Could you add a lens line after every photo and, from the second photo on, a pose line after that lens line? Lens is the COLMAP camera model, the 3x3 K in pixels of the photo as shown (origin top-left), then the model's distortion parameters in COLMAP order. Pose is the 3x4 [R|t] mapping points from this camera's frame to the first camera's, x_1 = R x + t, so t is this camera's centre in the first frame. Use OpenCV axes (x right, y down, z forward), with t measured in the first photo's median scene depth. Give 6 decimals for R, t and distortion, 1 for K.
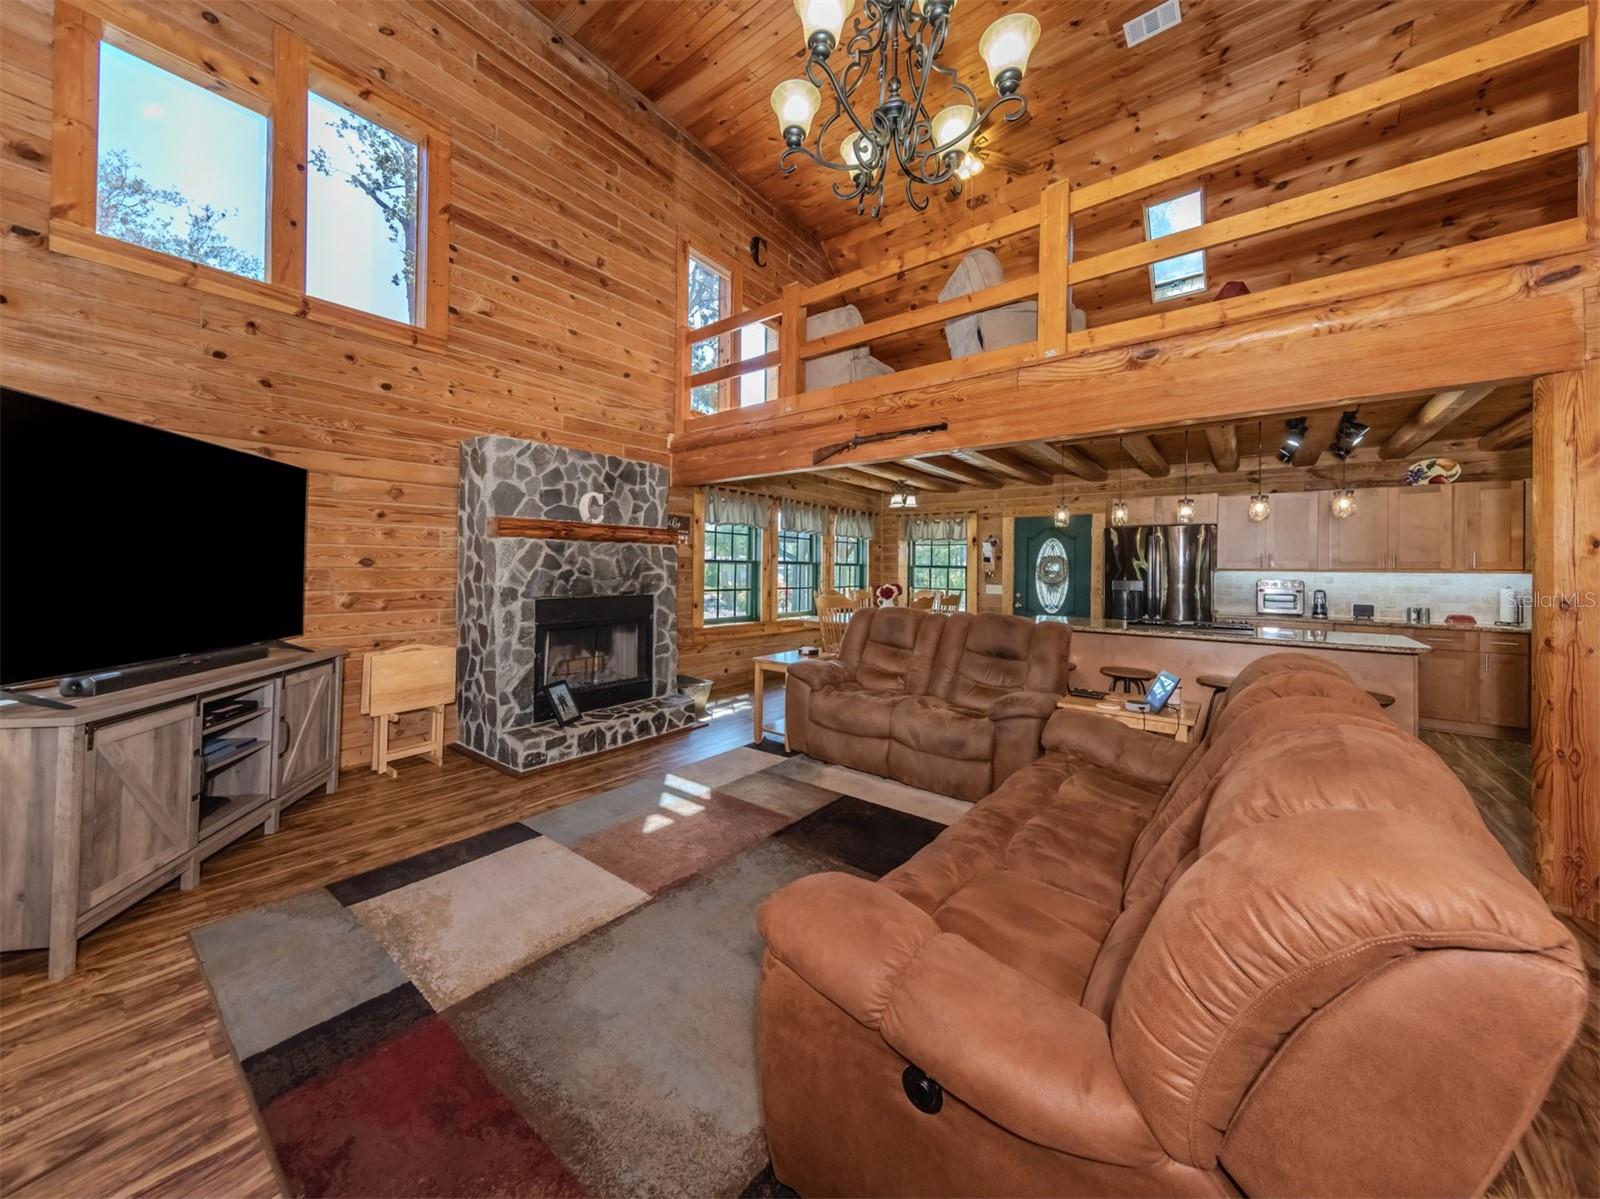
lens RADIAL K [[563.0, 0, 771.3], [0, 563.0, 565.8], [0, 0, 1]] dist [-0.001287, -0.000864]
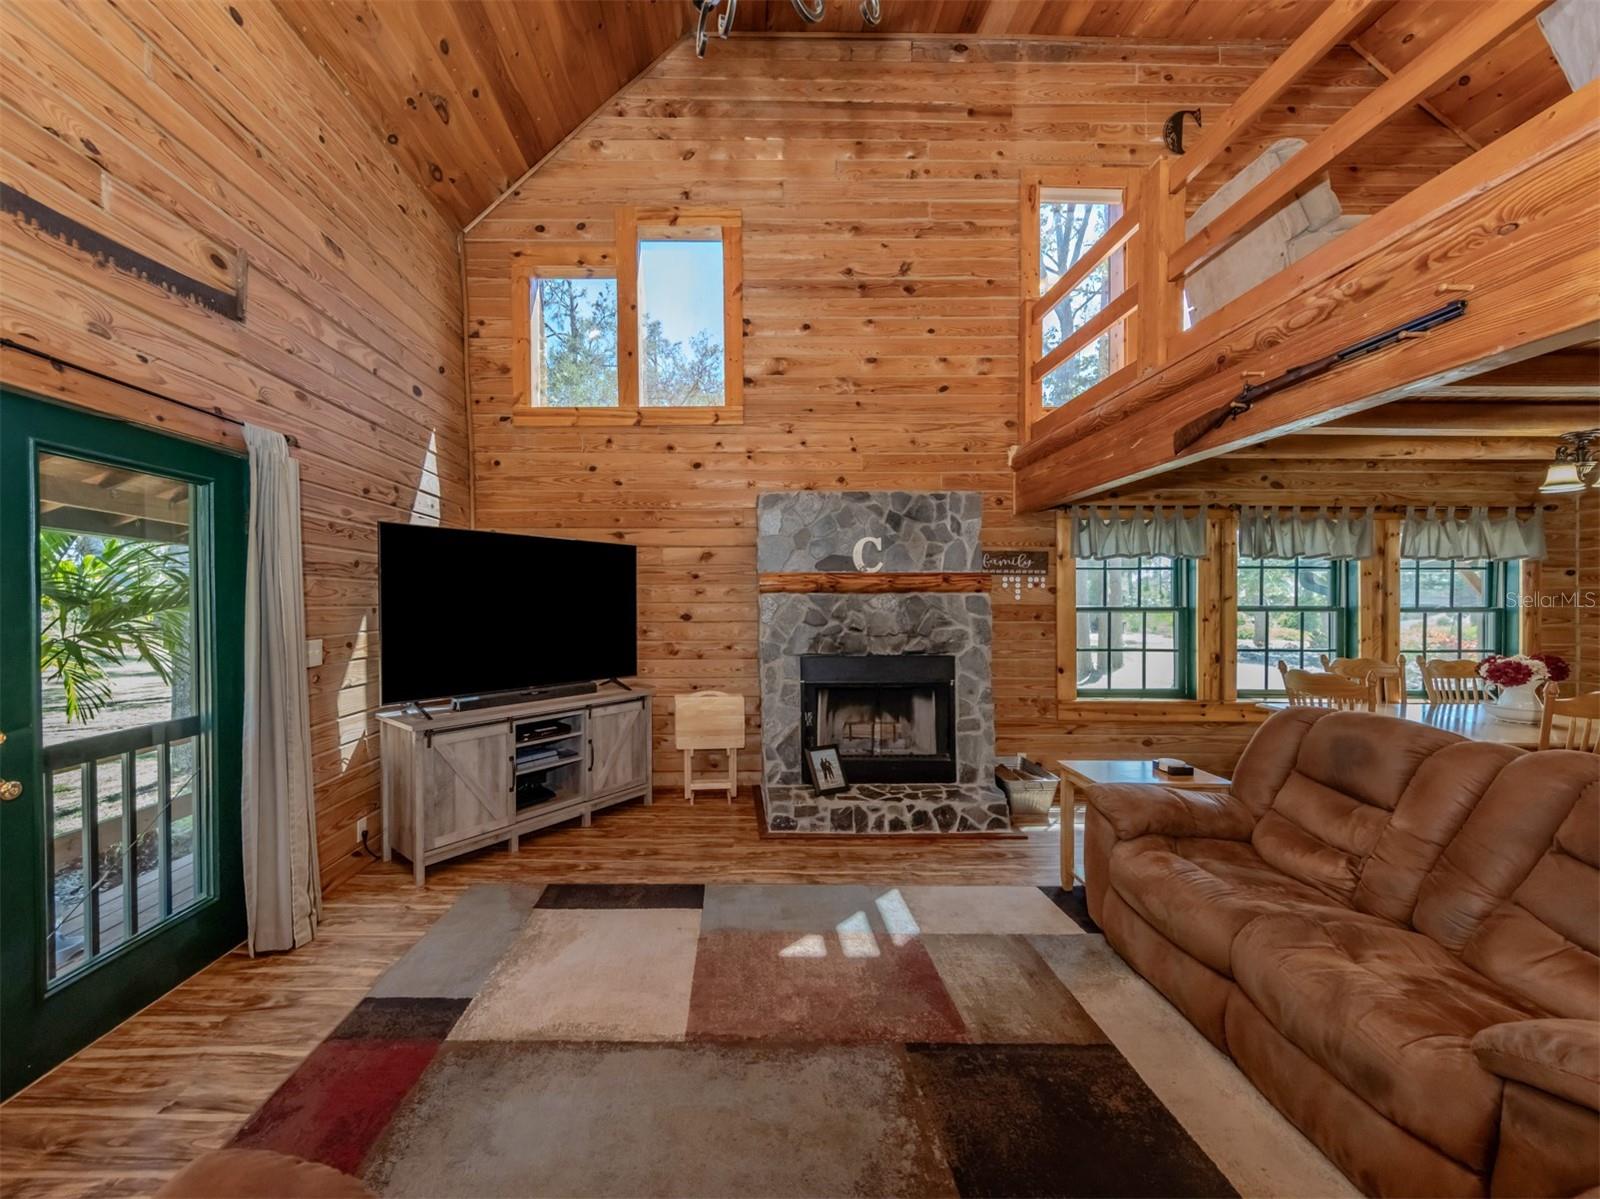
lens RADIAL K [[581.7, 0, 758.2], [0, 581.7, 608.8], [0, 0, 1]] dist [0.005415, -0.000721]
pose [[0.646908, -0.001135, -0.762568, 0.281970], [0.009961, 0.999926, 0.006961, -0.028511], [0.762503, -0.012099, 0.646871, 0.290853]]
